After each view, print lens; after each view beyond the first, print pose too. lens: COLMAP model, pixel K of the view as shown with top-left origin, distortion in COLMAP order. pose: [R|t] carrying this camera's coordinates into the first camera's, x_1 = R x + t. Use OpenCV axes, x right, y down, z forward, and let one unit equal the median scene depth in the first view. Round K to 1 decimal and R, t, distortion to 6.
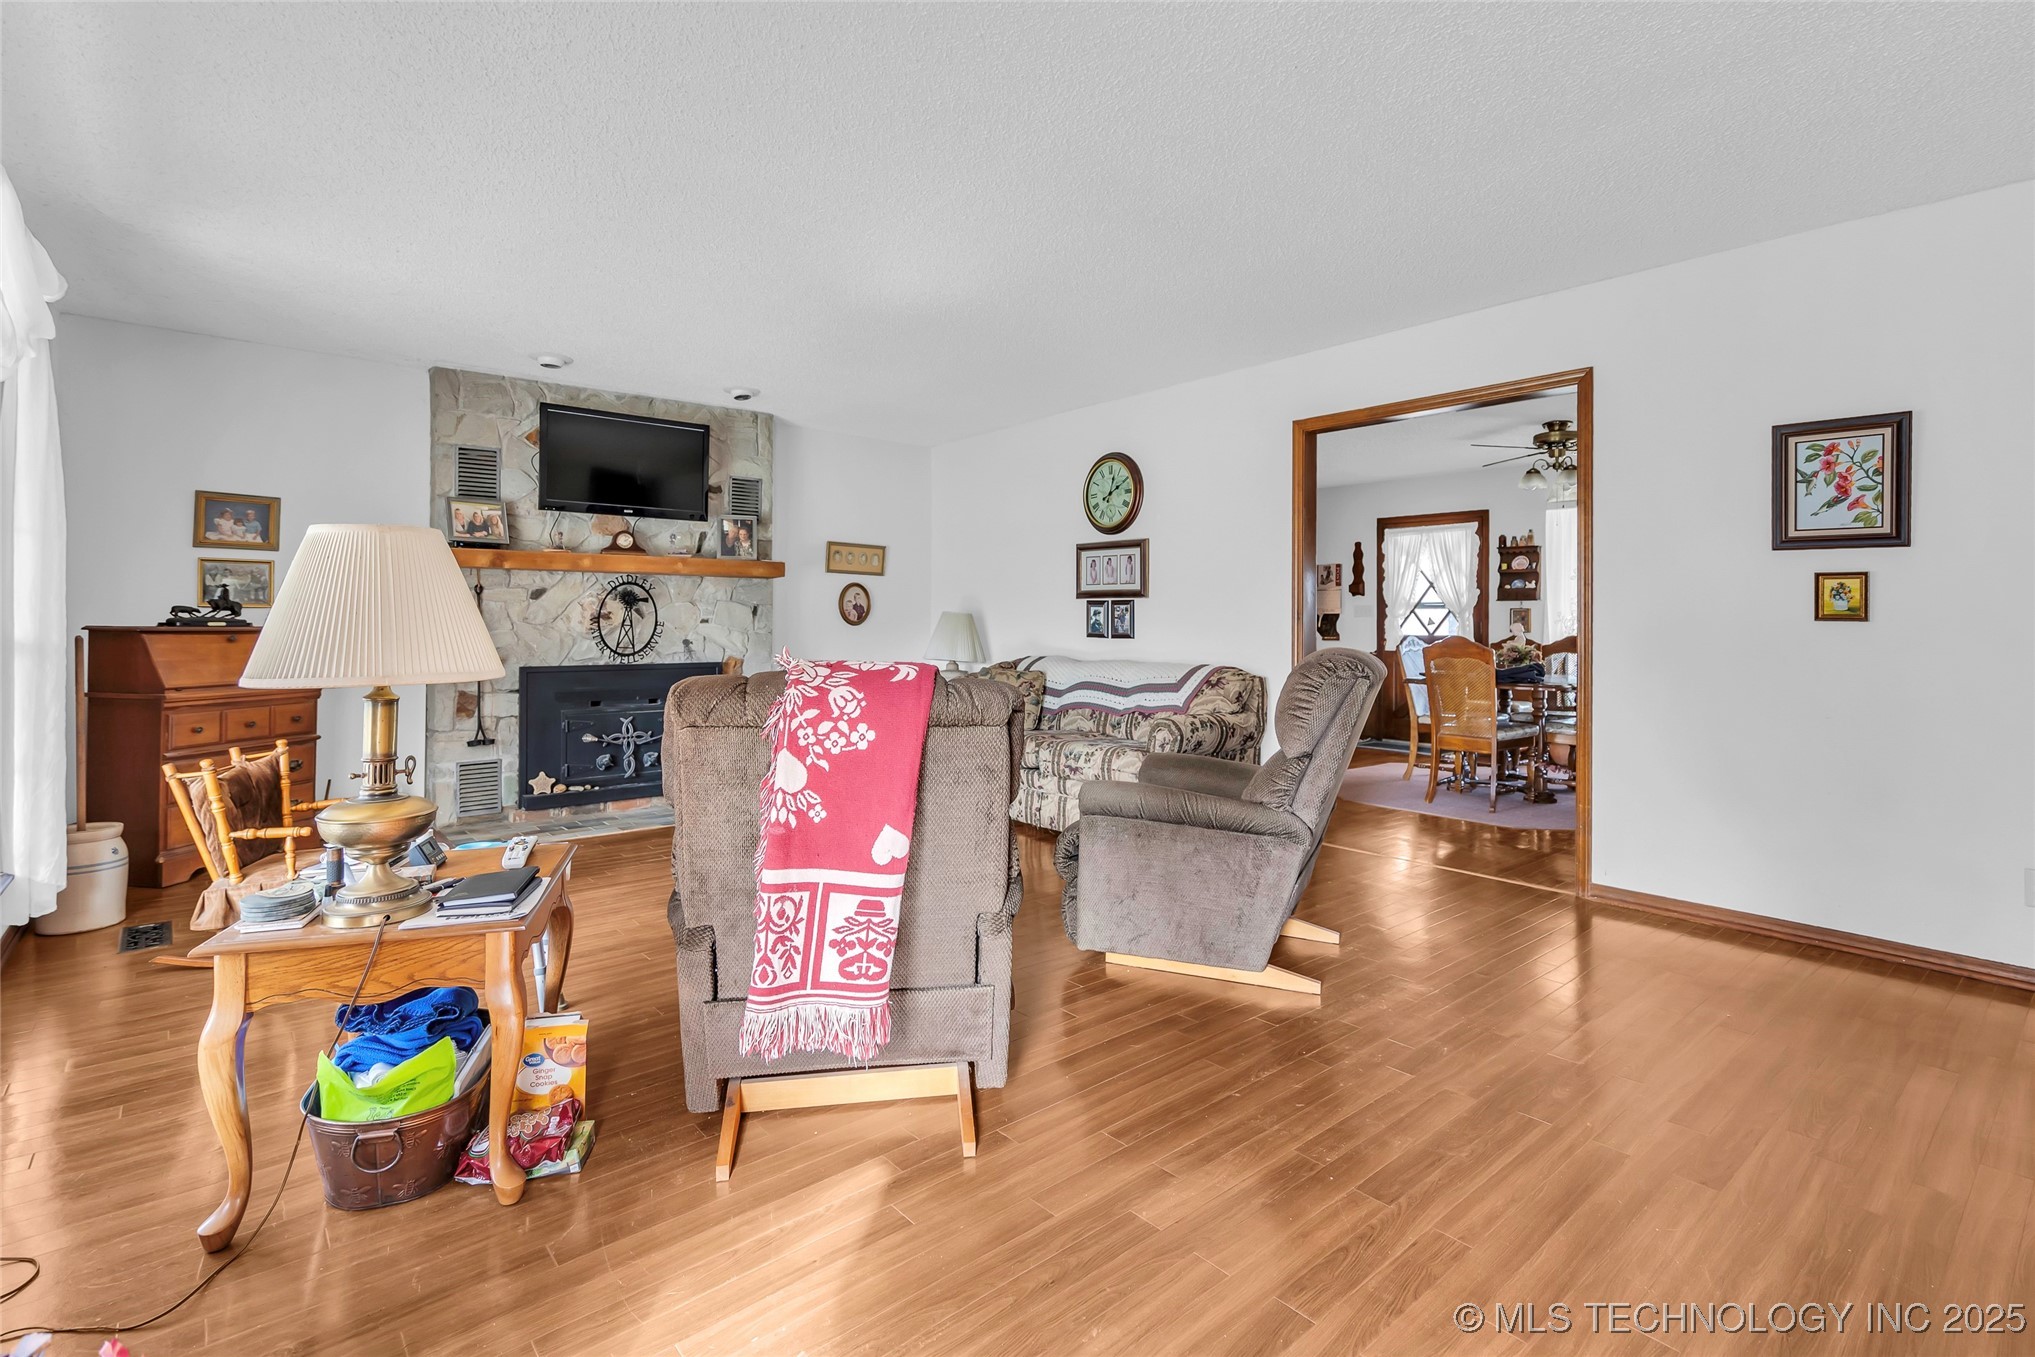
lens RADIAL K [[957.1, 0, 1011.9], [0, 957.1, 623.7], [0, 0, 1]] dist [-0.000560, 0.001065]
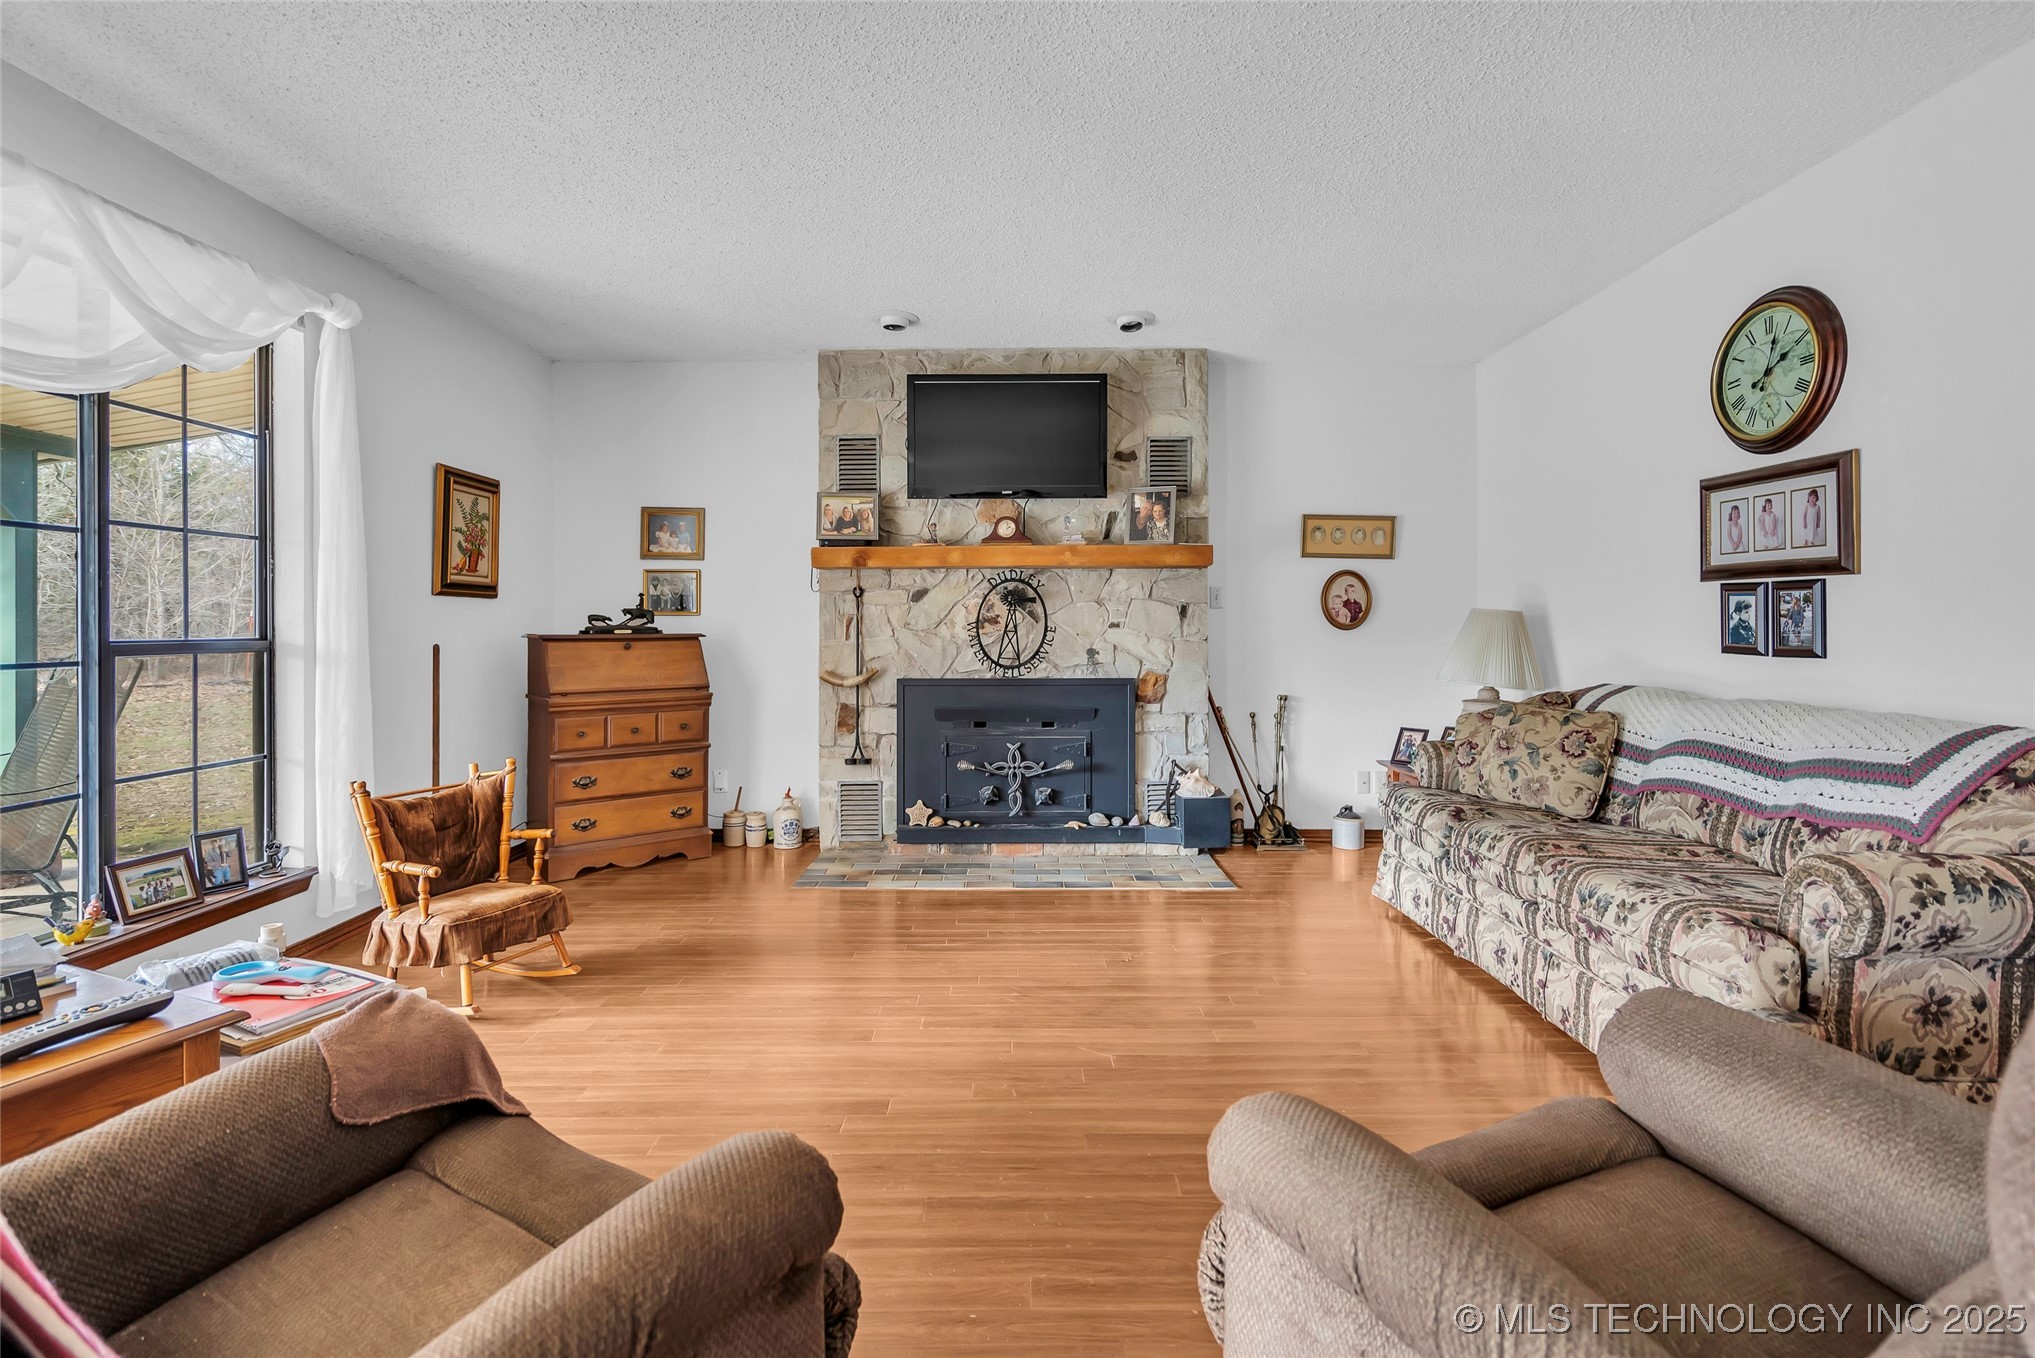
lens RADIAL K [[957.1, 0, 1011.9], [0, 957.1, 624.2], [0, 0, 1]] dist [-0.000560, 0.001065]
pose [[0.767905, -0.004823, -0.640545, 0.124714], [0.004947, 0.999986, -0.001599, -0.003097], [0.640544, -0.001940, 0.767919, 0.365395]]
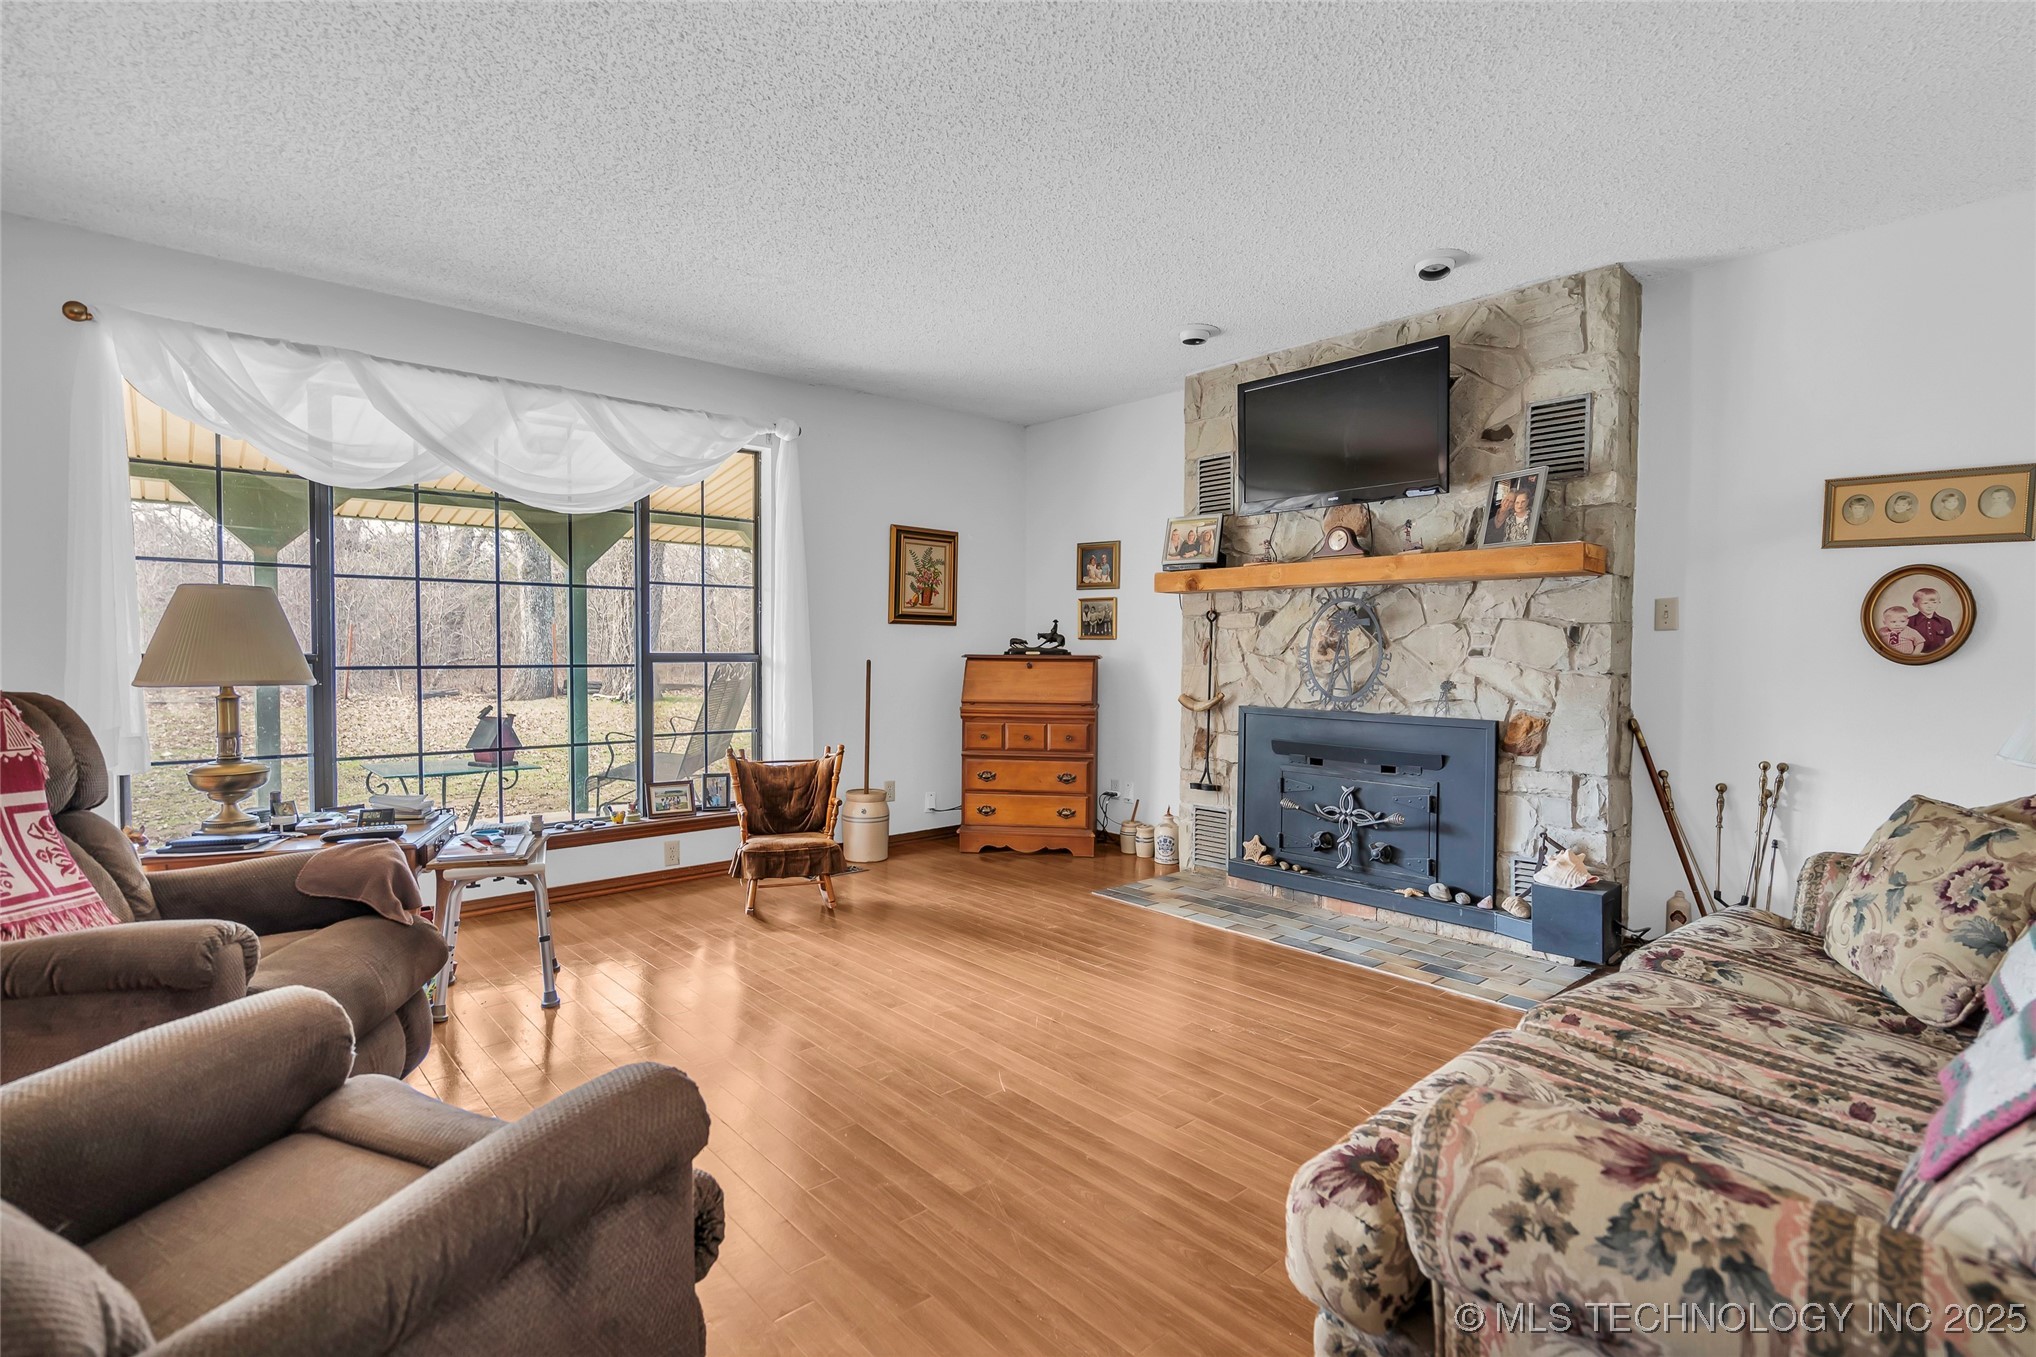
lens RADIAL K [[963.5, 0, 1031.2], [0, 963.5, 678.8], [0, 0, 1]] dist [0.000151, 0.000681]
pose [[0.047627, 0.029115, -0.998441, 0.306152], [-0.007998, 0.999554, 0.028766, -0.001619], [0.998833, 0.006615, 0.047839, 0.726445]]
